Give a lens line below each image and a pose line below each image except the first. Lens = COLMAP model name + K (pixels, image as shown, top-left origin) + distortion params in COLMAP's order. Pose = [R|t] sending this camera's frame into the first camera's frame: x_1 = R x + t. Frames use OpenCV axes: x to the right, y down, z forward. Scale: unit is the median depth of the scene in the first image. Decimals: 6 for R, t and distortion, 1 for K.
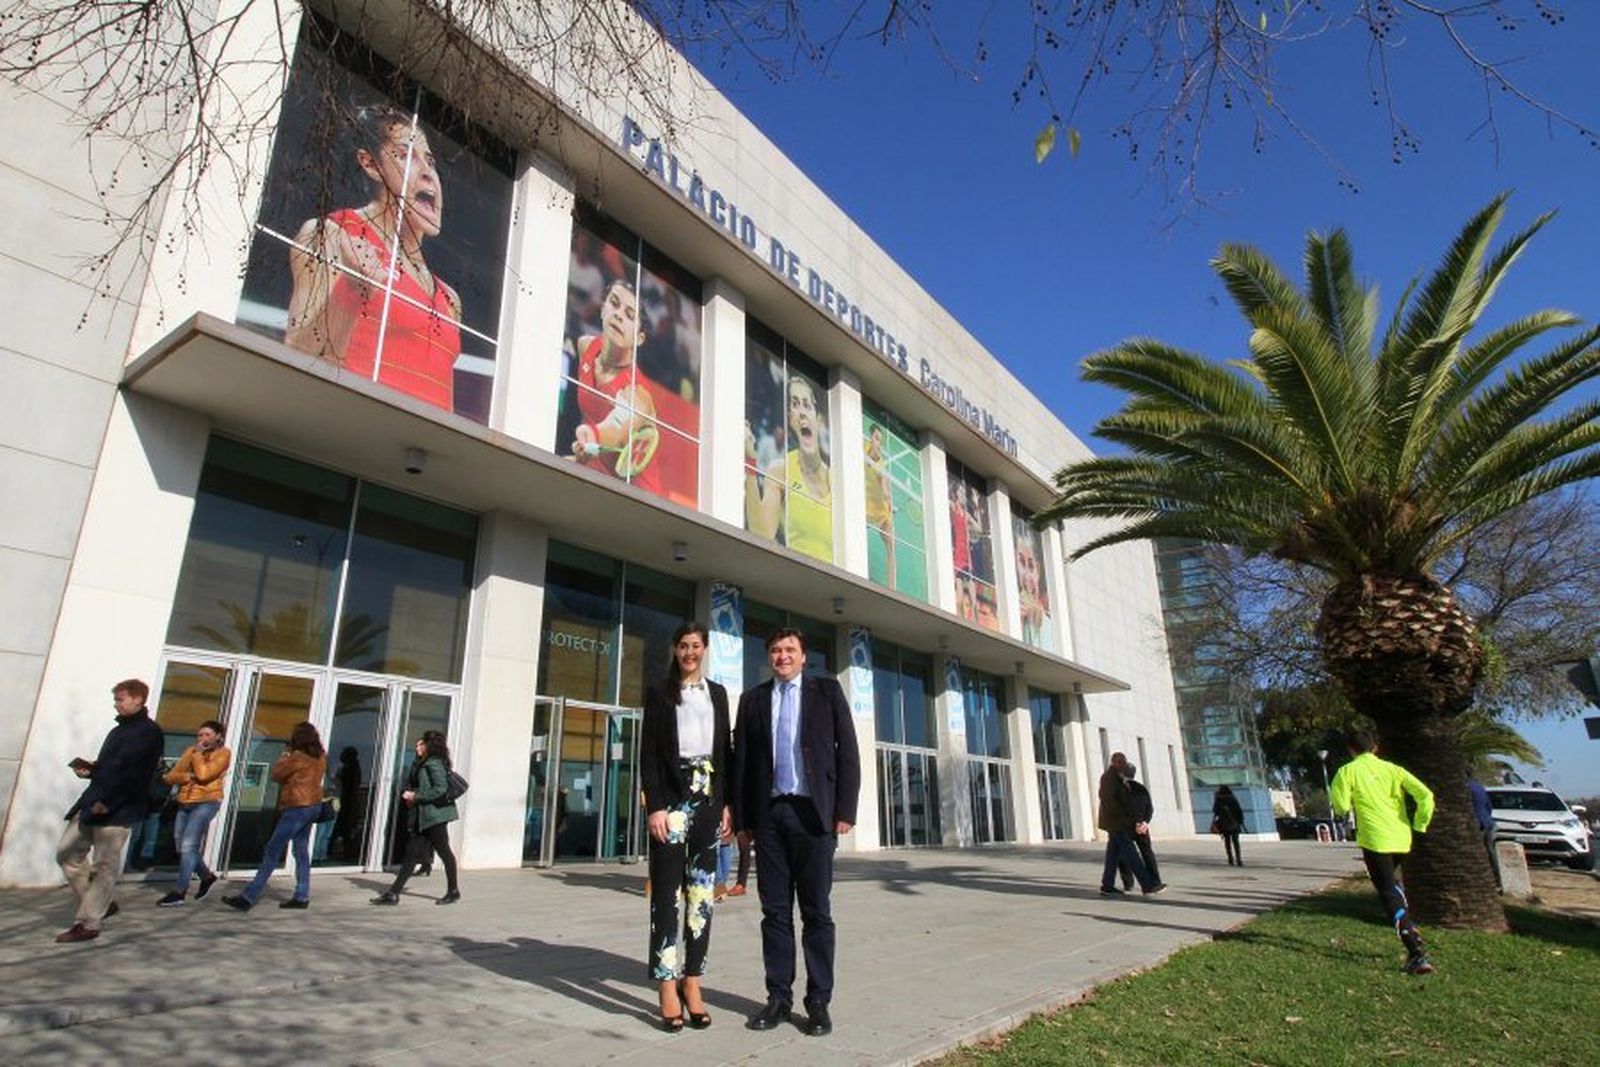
lens RADIAL K [[883.1, 0, 793.0], [0, 883.1, 530.4], [0, 0, 1]] dist [0.006395, -0.011080]
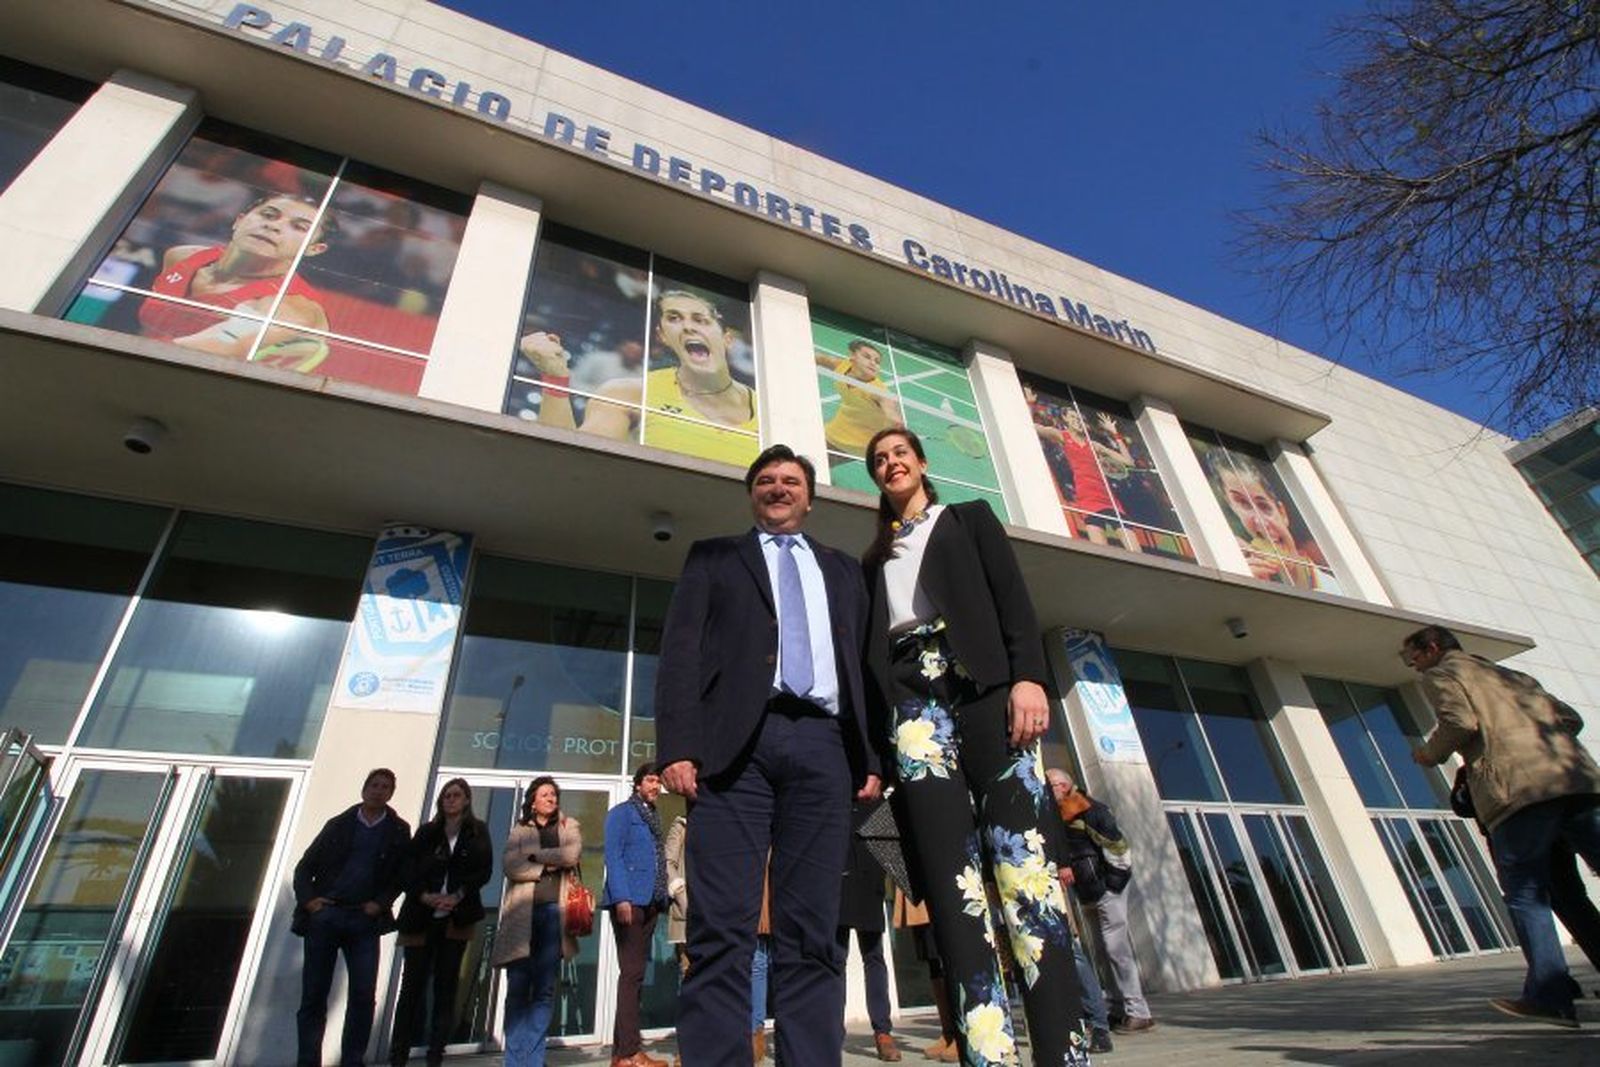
lens RADIAL K [[735.0, 0, 791.4], [0, 735.0, 530.5], [0, 0, 1]] dist [0.003231, -0.015008]
pose [[0.865917, -0.315667, -0.387997, 0.325882], [0.219069, 0.936691, -0.273164, 0.249713], [0.449662, 0.151540, 0.880250, 0.679925]]
